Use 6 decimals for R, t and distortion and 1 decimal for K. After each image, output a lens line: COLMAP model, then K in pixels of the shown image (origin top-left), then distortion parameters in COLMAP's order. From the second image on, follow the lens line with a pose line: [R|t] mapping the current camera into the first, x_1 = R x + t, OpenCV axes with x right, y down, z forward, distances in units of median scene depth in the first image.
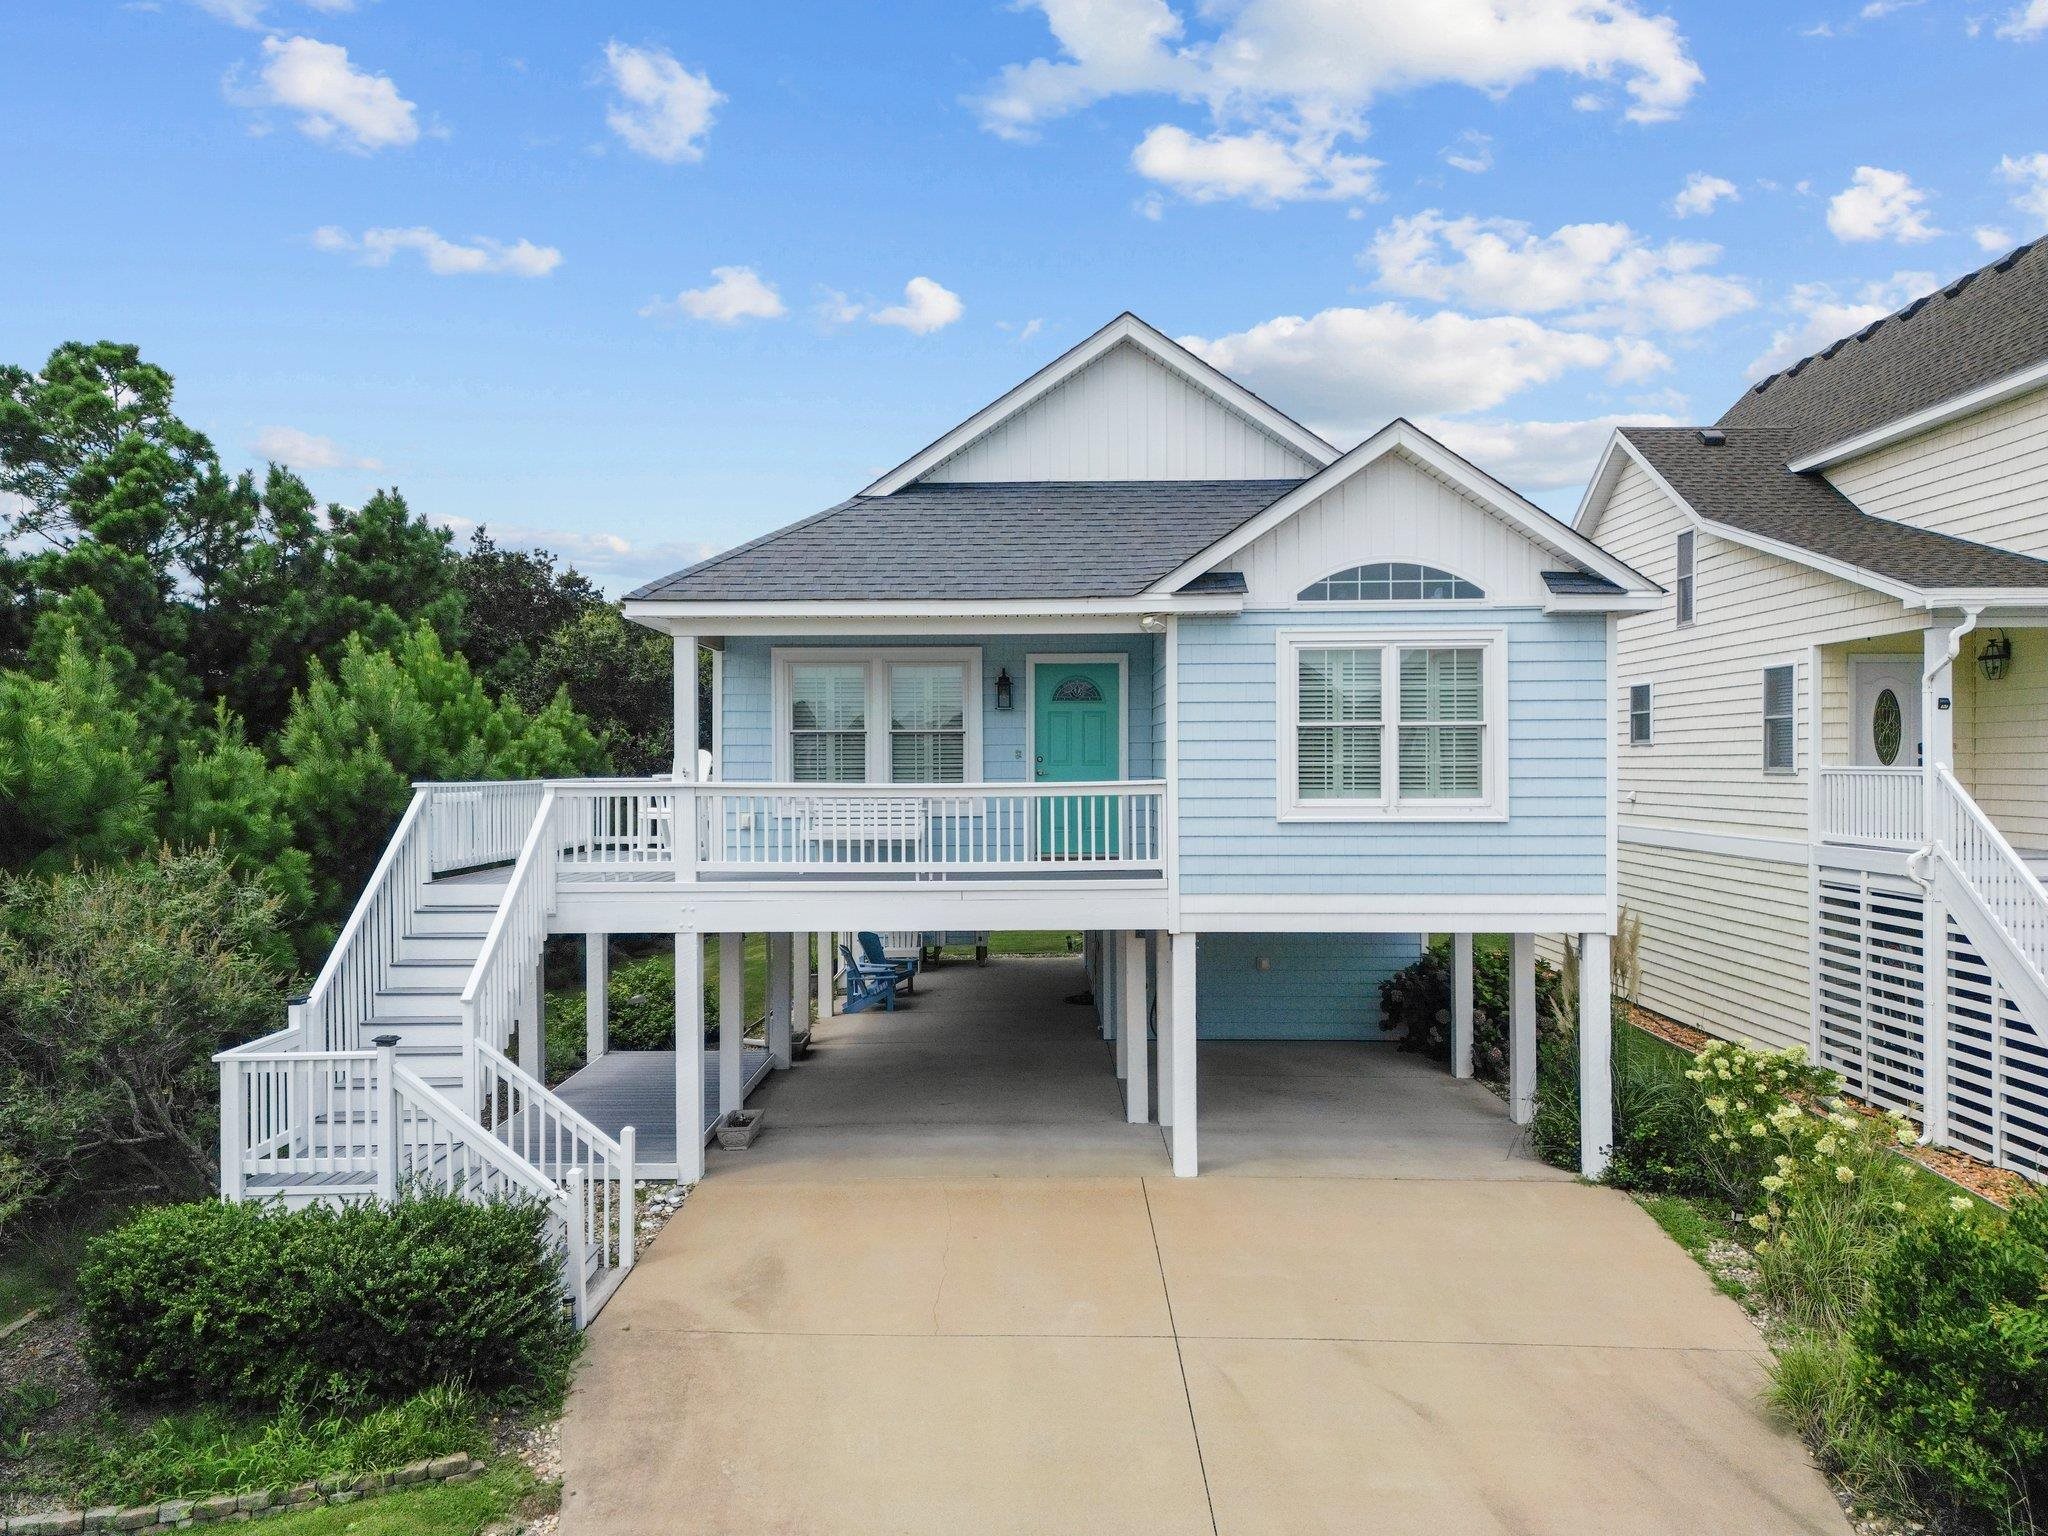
lens RADIAL K [[1435.8, 0, 1032.6], [0, 1435.8, 773.3], [0, 0, 1]] dist [0.076601, -0.070709]
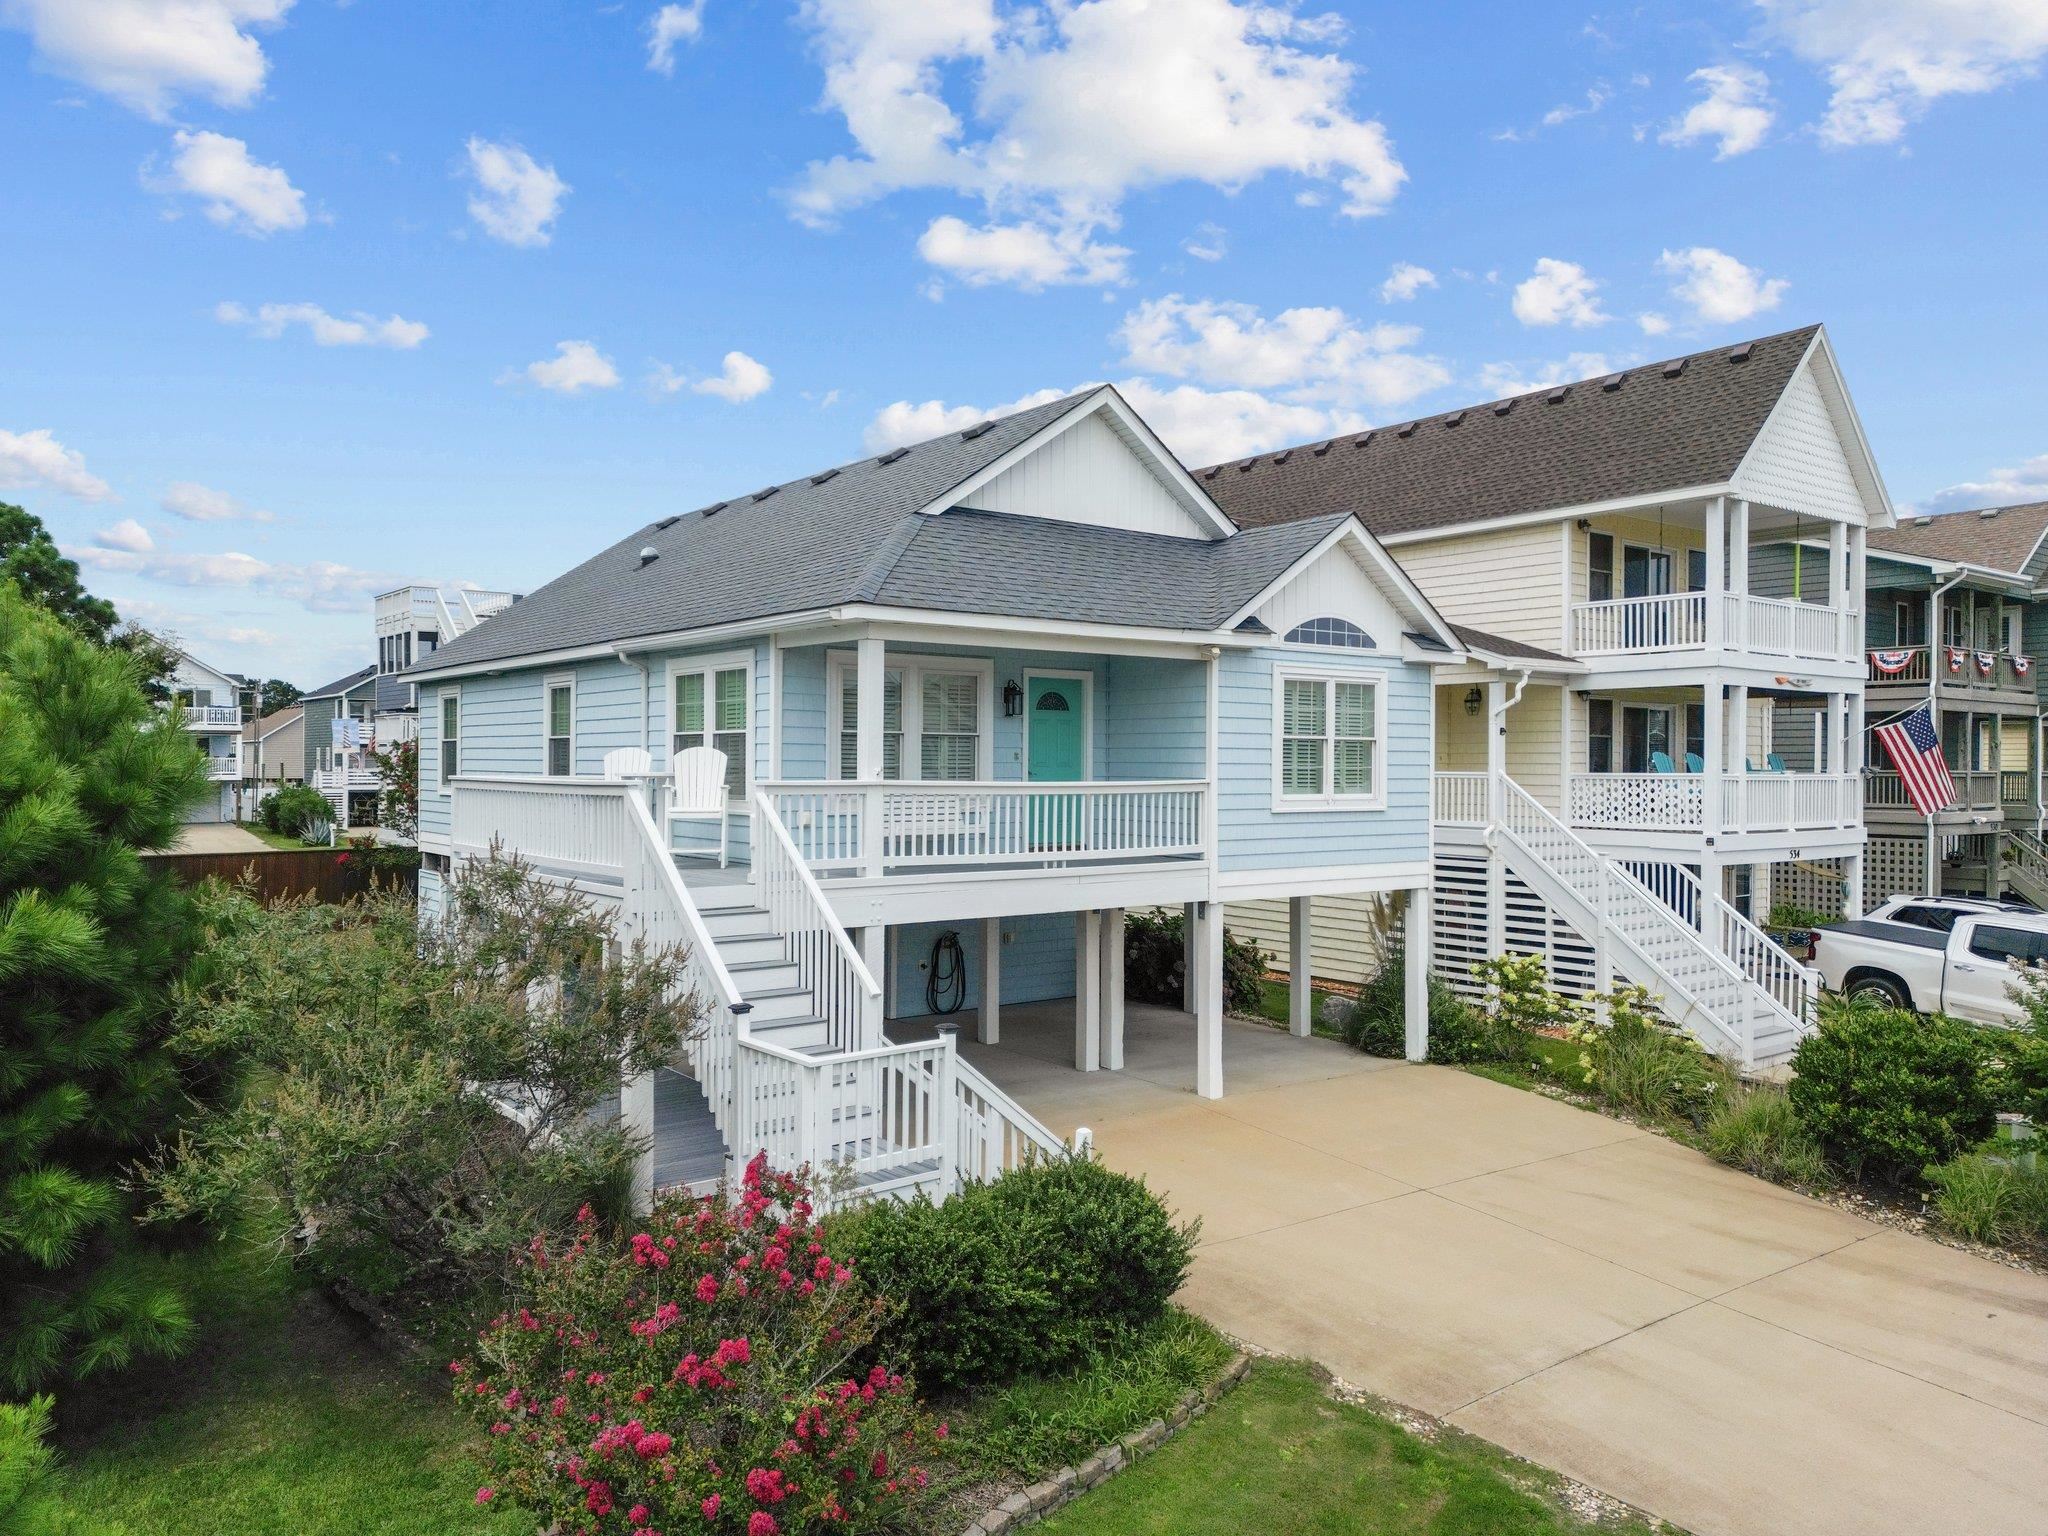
lens RADIAL K [[1421.1, 0, 1029.0], [0, 1421.1, 766.2], [0, 0, 1]] dist [0.030301, -0.001748]
pose [[0.792747, 0.009081, 0.609483, -0.774453], [-0.004682, 0.999950, -0.008809, 0.004526], [-0.609533, 0.004129, 0.792750, 0.125755]]
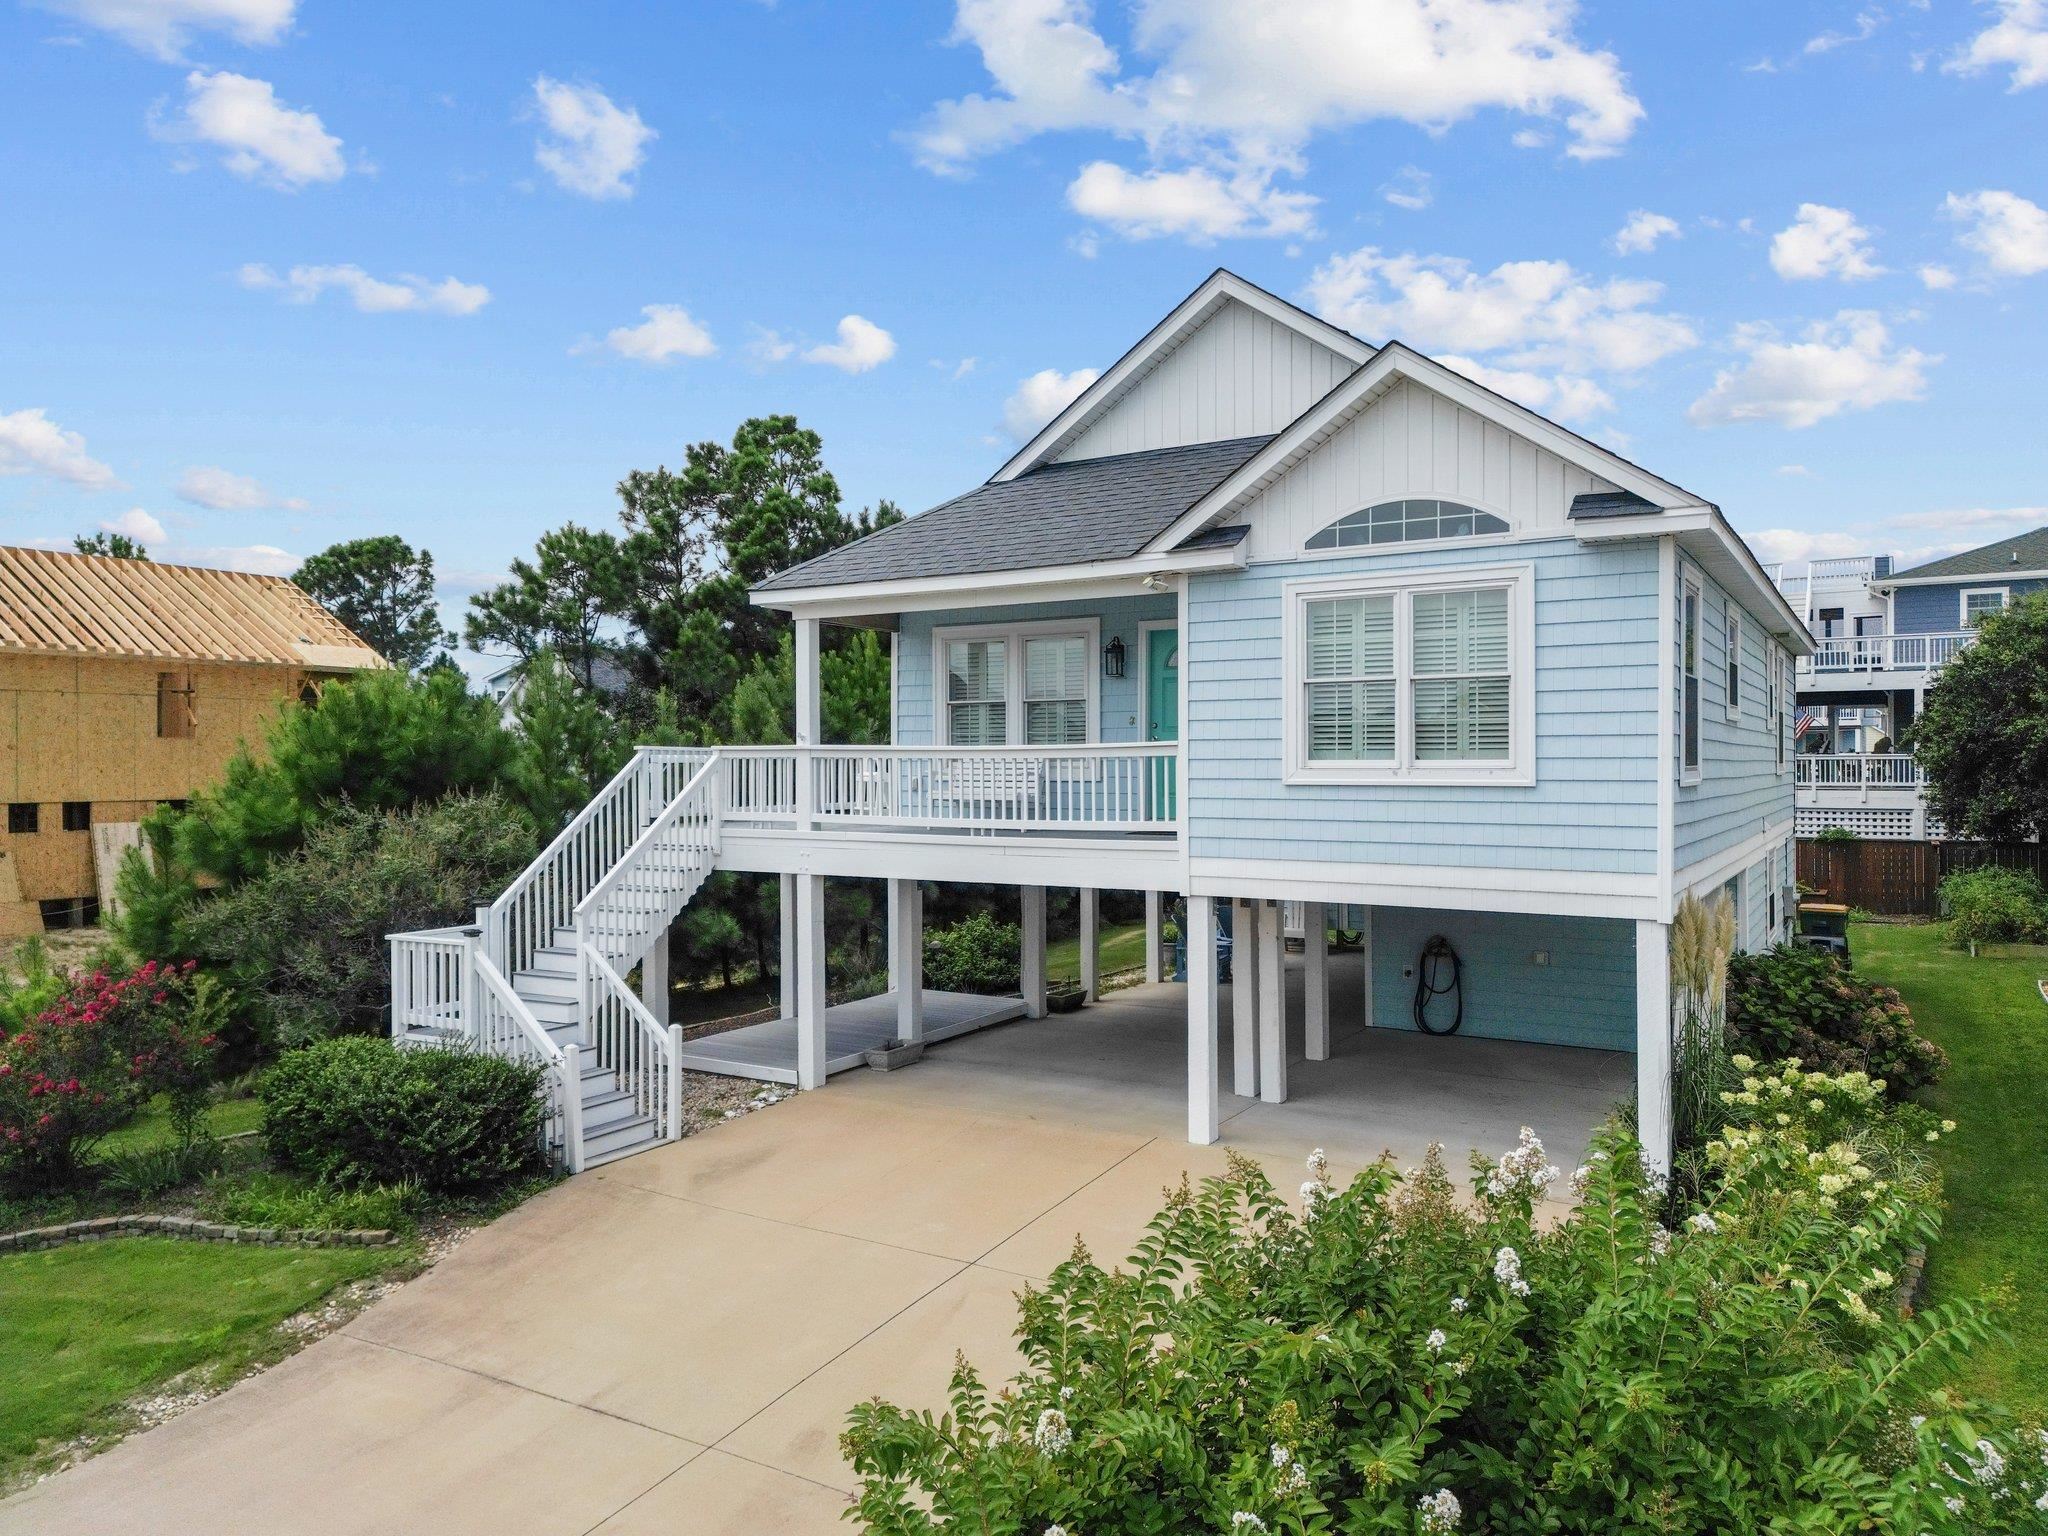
lens RADIAL K [[1435.8, 0, 1032.6], [0, 1435.8, 773.3], [0, 0, 1]] dist [0.076601, -0.070709]
pose [[0.859406, 0.006443, -0.511253, 0.512967], [-0.005277, 0.999979, 0.003733, 0.023841], [0.511266, -0.000510, 0.859422, 0.097362]]
